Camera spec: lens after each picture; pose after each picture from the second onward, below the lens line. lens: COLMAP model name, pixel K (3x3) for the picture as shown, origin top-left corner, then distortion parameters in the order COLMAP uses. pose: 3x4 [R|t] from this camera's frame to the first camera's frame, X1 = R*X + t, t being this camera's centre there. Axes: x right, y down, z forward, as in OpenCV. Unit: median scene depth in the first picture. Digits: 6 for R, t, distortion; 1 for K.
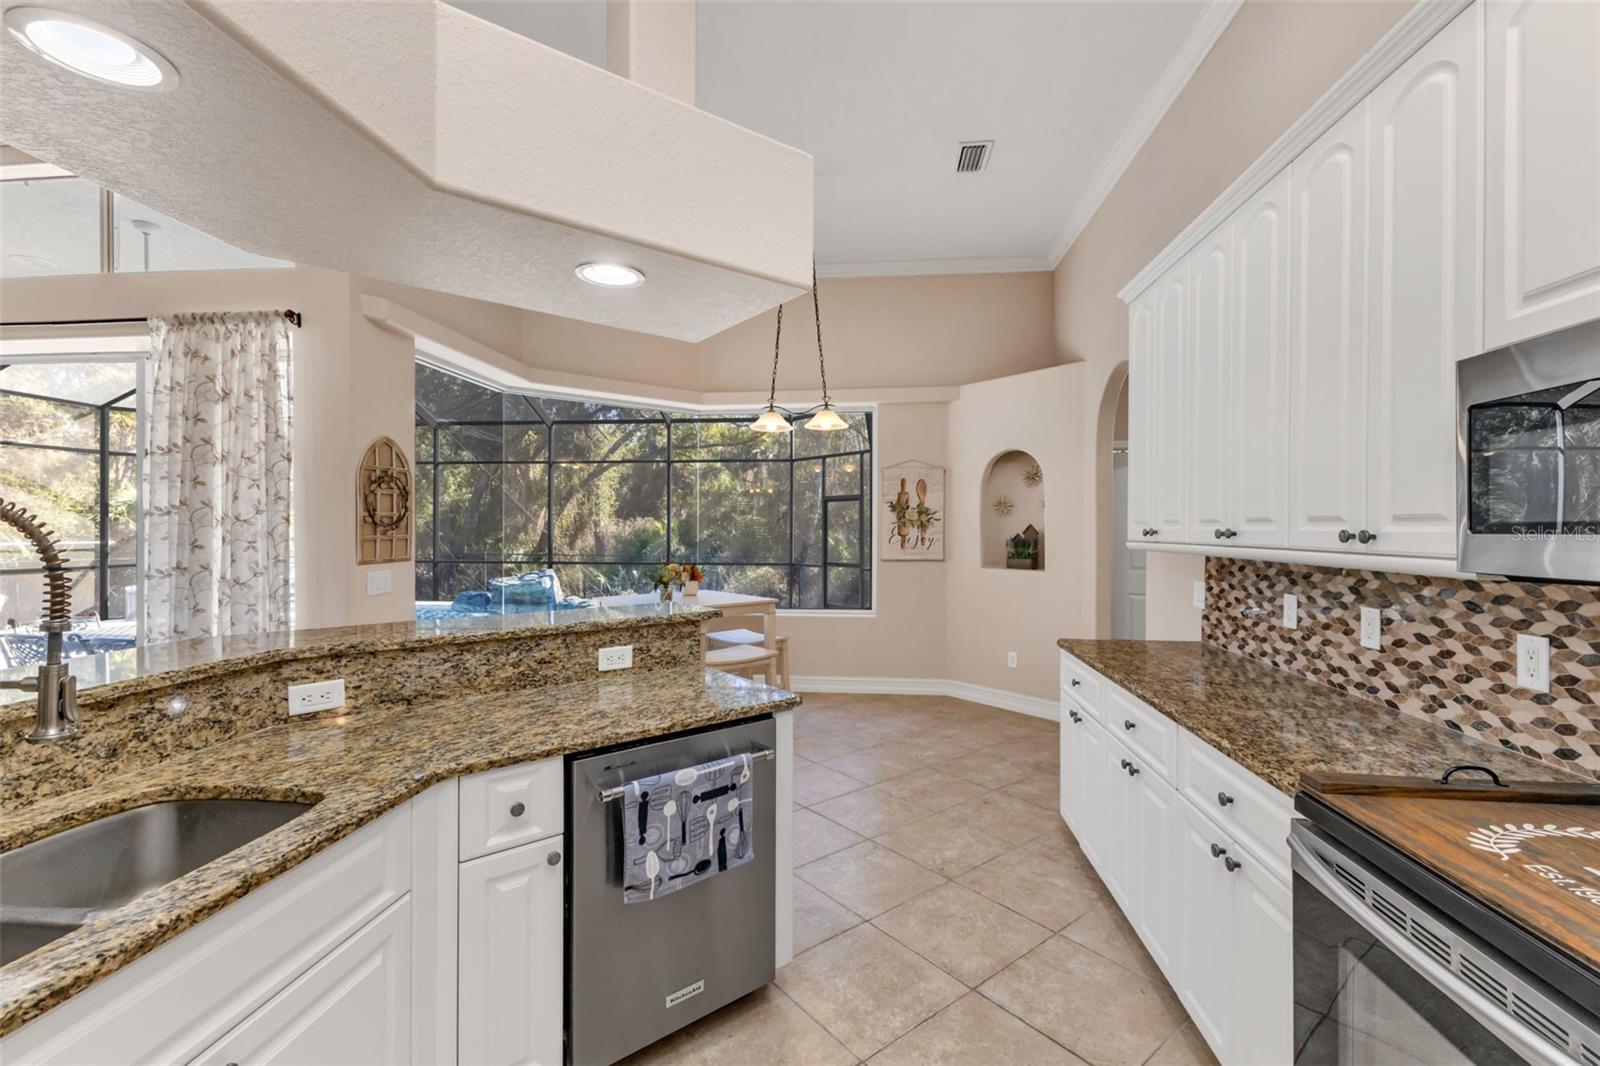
lens RADIAL K [[692.9, 0, 800.1], [0, 692.9, 529.1], [0, 0, 1]] dist [0.009695, -0.000391]
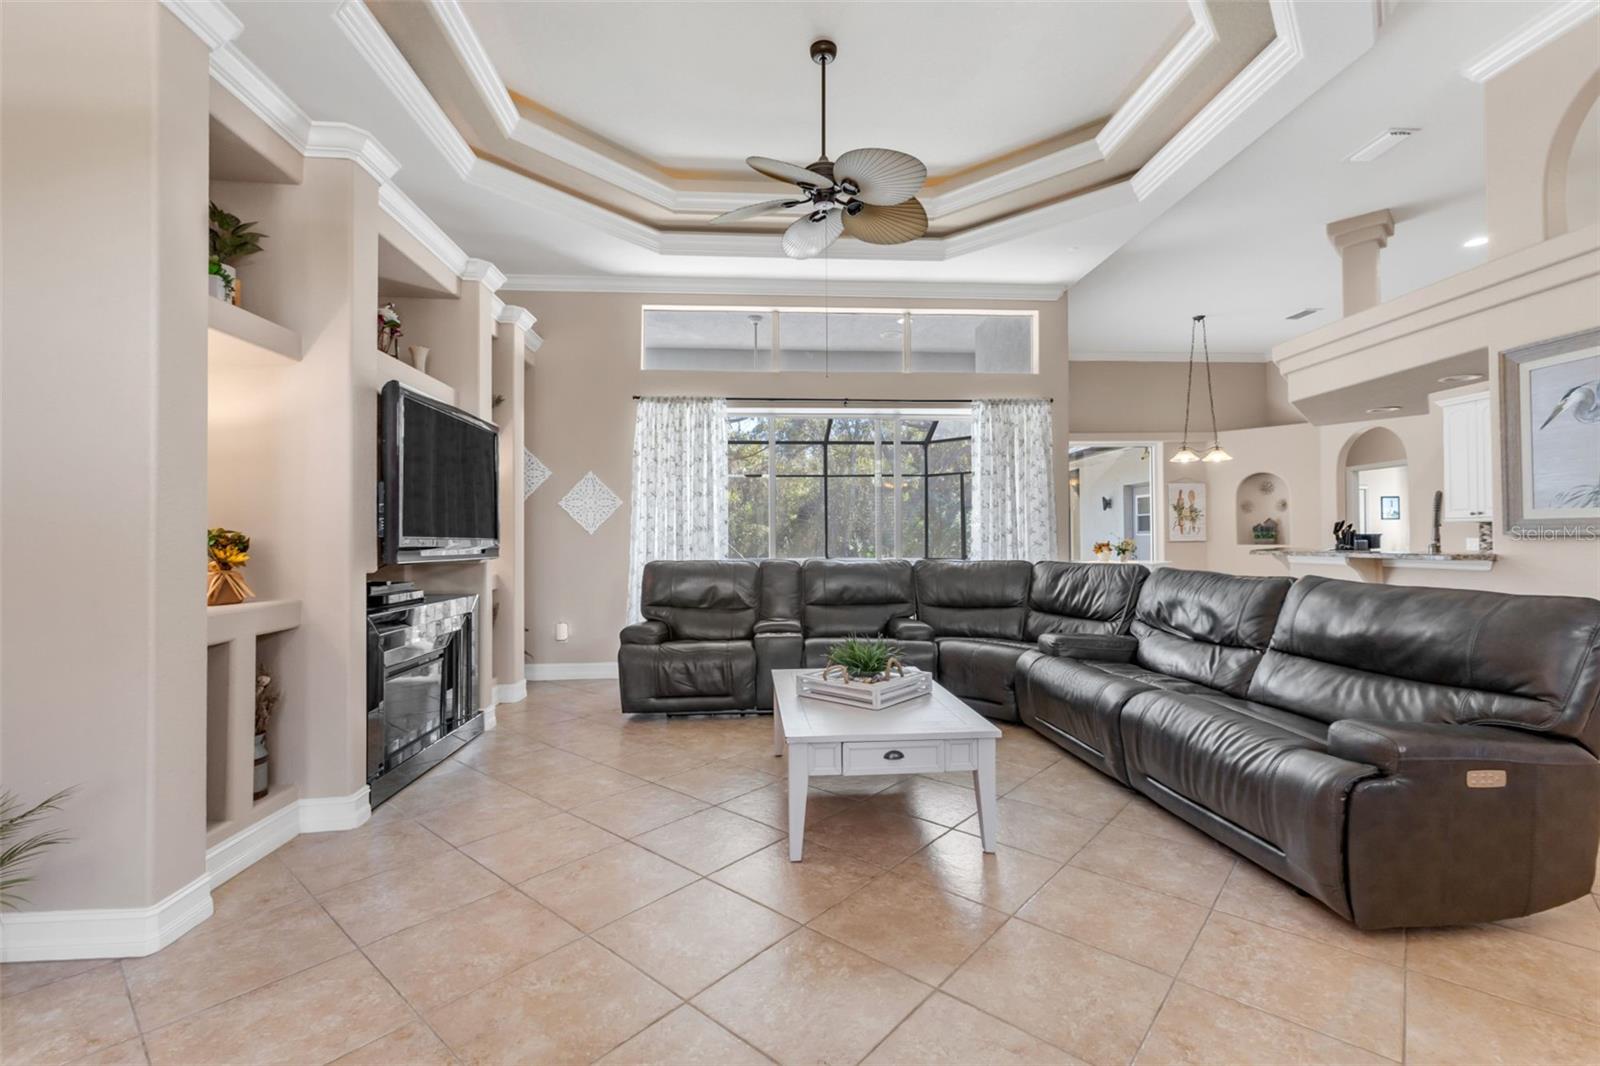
lens RADIAL K [[692.9, 0, 800.1], [0, 692.9, 529.1], [0, 0, 1]] dist [0.009695, -0.000391]
pose [[0.983804, -0.006810, 0.179118, -2.523964], [0.009464, 0.999858, -0.013964, 0.078199], [-0.178997, 0.015433, 0.983729, -1.019624]]
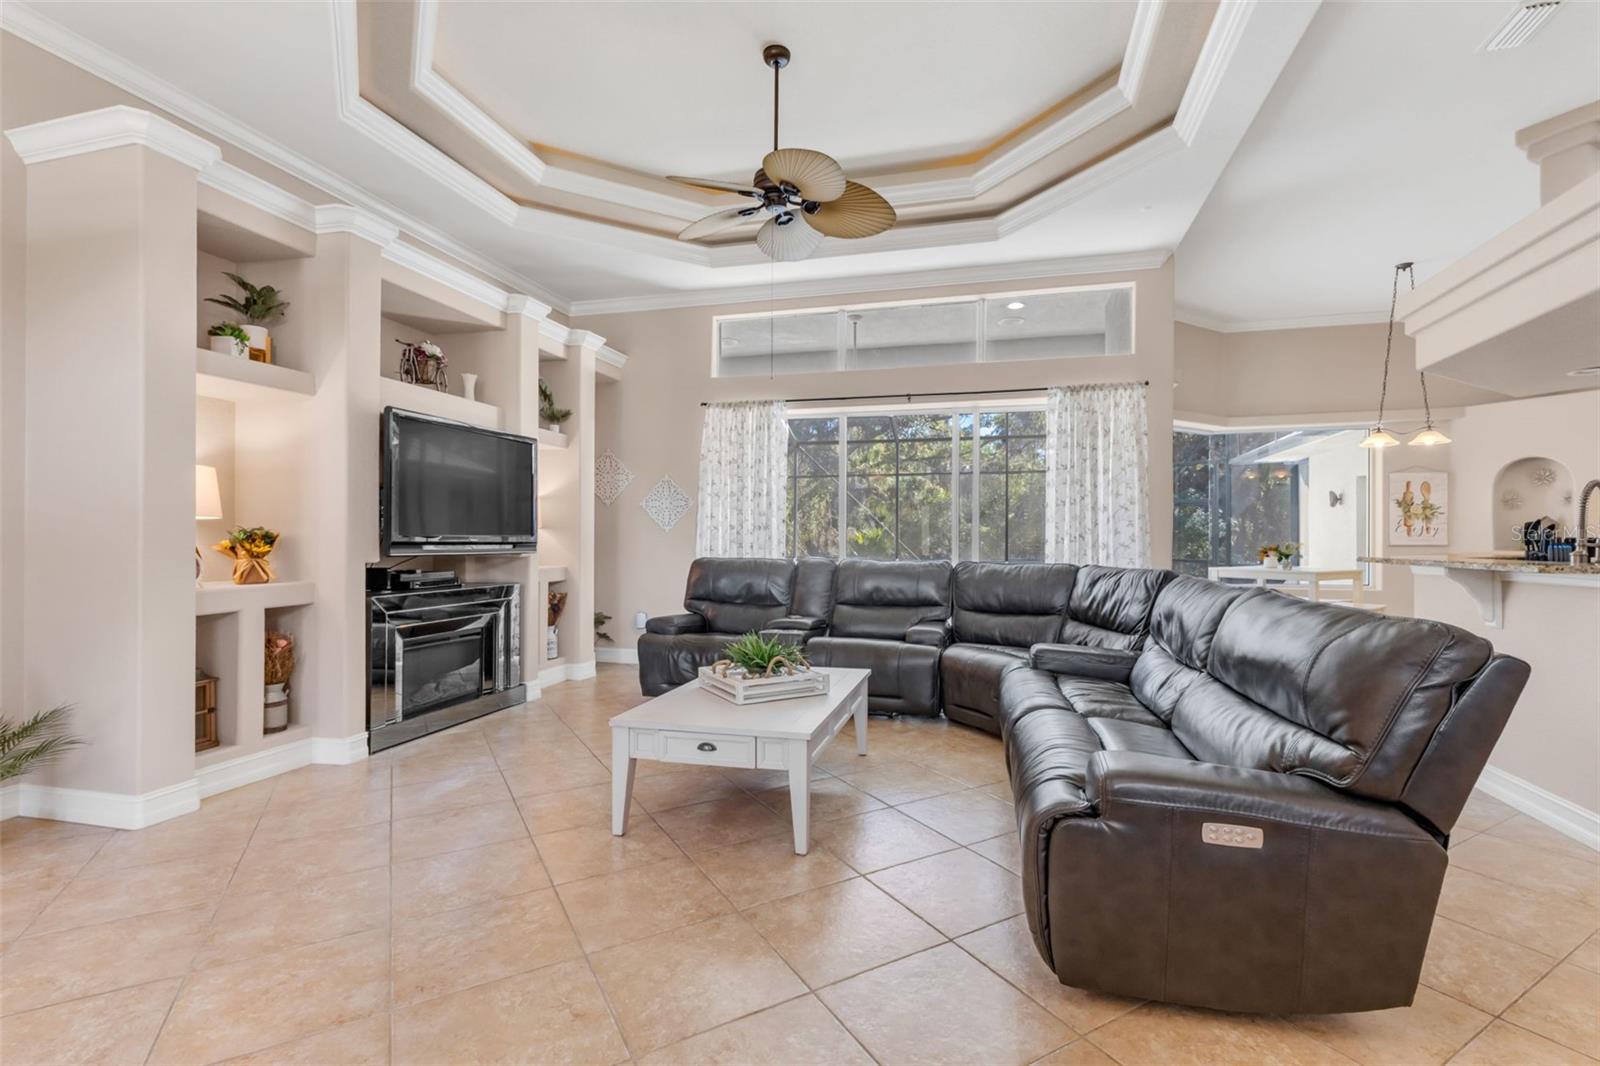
lens RADIAL K [[713.1, 0, 853.2], [0, 713.1, 533.7], [0, 0, 1]] dist [0.009241, 0.000123]
pose [[0.991175, -0.002237, -0.132537, -1.742354], [0.001210, 0.999969, -0.007828, 0.082496], [0.132551, 0.007598, 0.991147, -1.096202]]
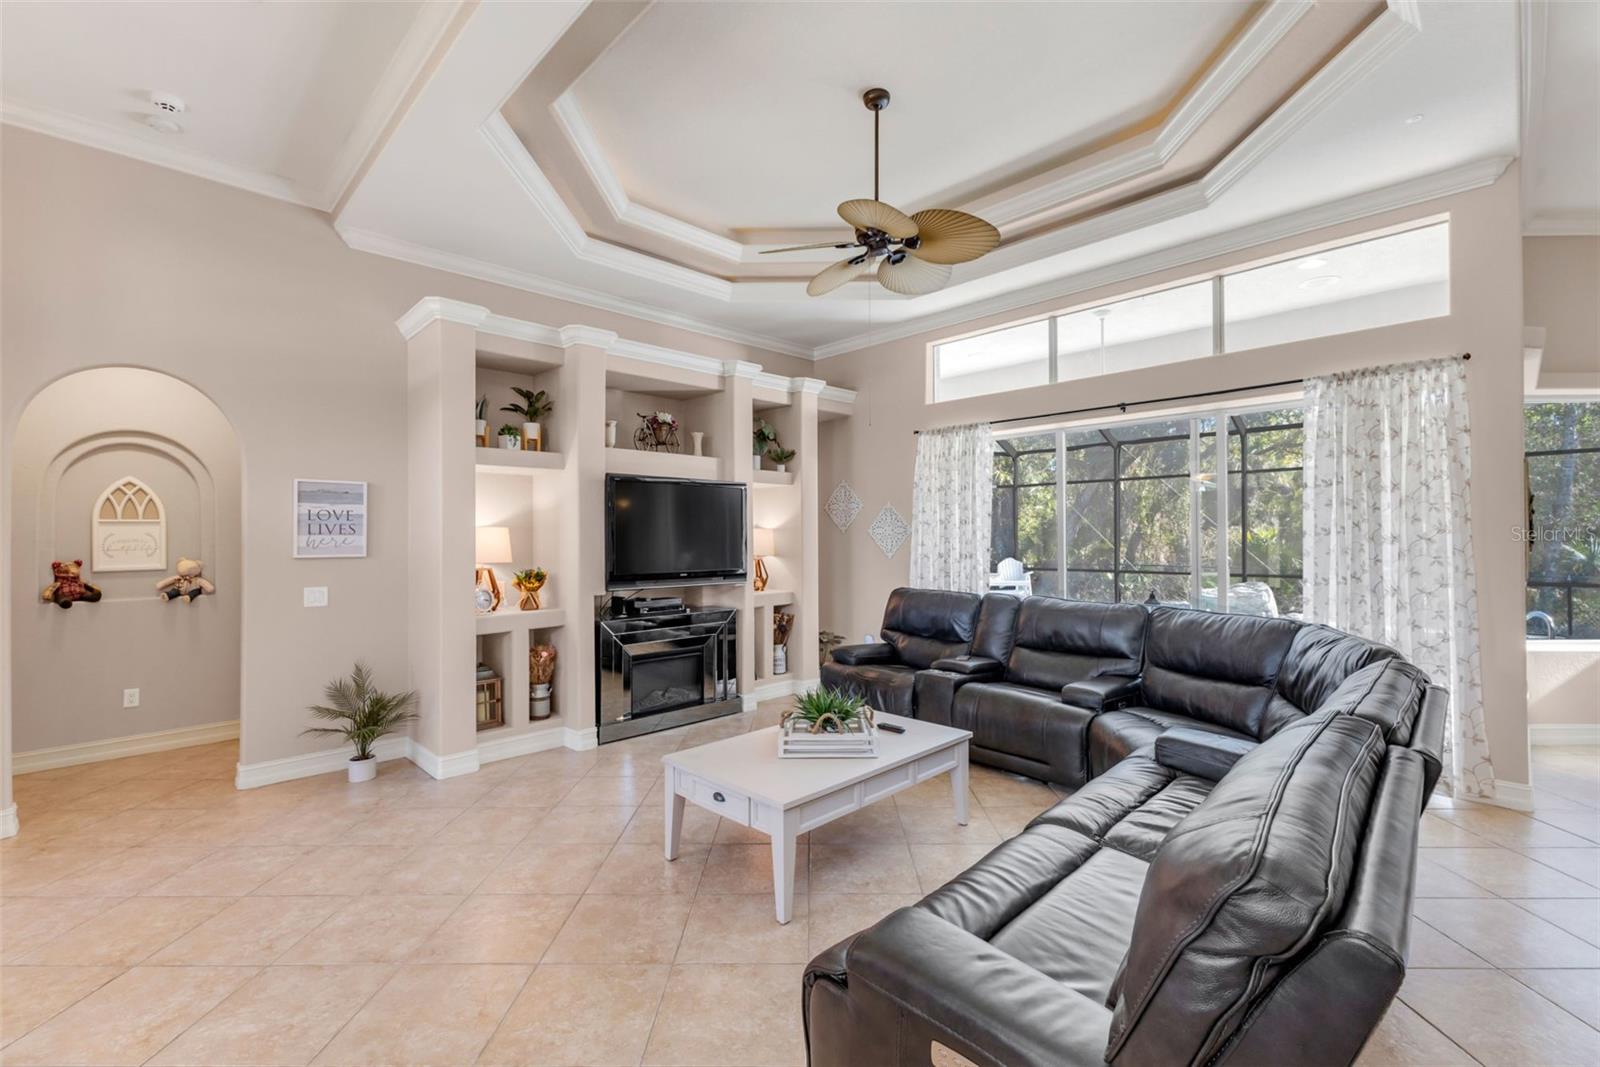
lens RADIAL K [[727.1, 0, 854.5], [0, 727.1, 521.1], [0, 0, 1]] dist [0.008445, -0.000004]
pose [[0.771437, -0.016156, -0.636101, -1.089770], [0.008005, 0.999845, -0.015687, -0.048545], [0.636256, 0.007009, 0.771446, -0.785410]]
